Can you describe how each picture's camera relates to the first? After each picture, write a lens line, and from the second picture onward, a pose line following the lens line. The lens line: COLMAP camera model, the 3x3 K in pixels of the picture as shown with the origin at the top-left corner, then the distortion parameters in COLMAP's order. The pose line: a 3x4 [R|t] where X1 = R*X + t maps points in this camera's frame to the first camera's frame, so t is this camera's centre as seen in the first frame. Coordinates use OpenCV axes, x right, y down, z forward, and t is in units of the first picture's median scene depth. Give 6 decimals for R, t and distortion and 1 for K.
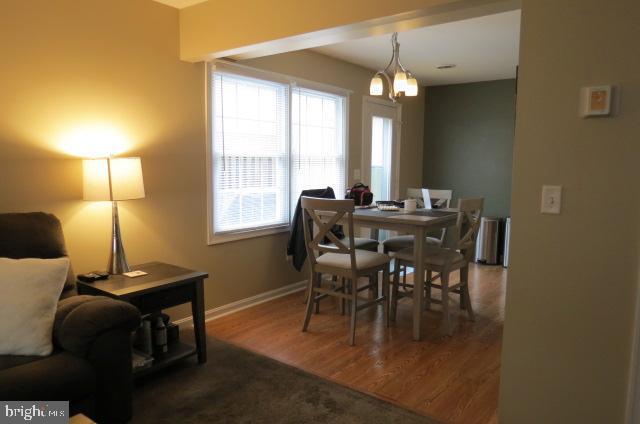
lens RADIAL K [[453.8, 0, 320.0], [0, 453.8, 212.0], [0, 0, 1]] dist [-0.024120, 0.004100]
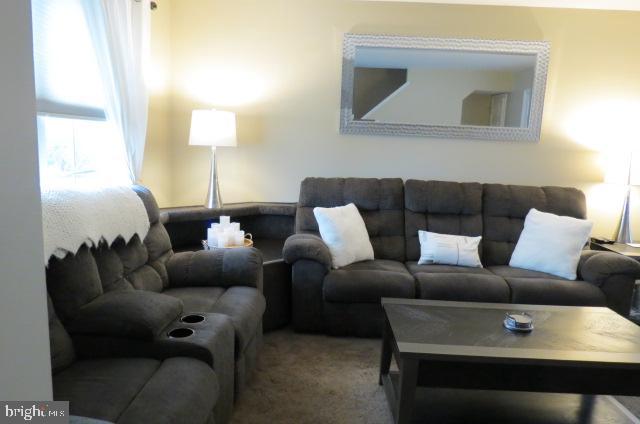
lens RADIAL K [[453.8, 0, 320.0], [0, 453.8, 212.0], [0, 0, 1]] dist [-0.024120, 0.004100]
pose [[0.575265, 0.153057, -0.803519, 0.093557], [-0.127800, 0.987091, 0.096528, 0.047325], [0.807921, 0.047160, 0.587400, -0.578265]]
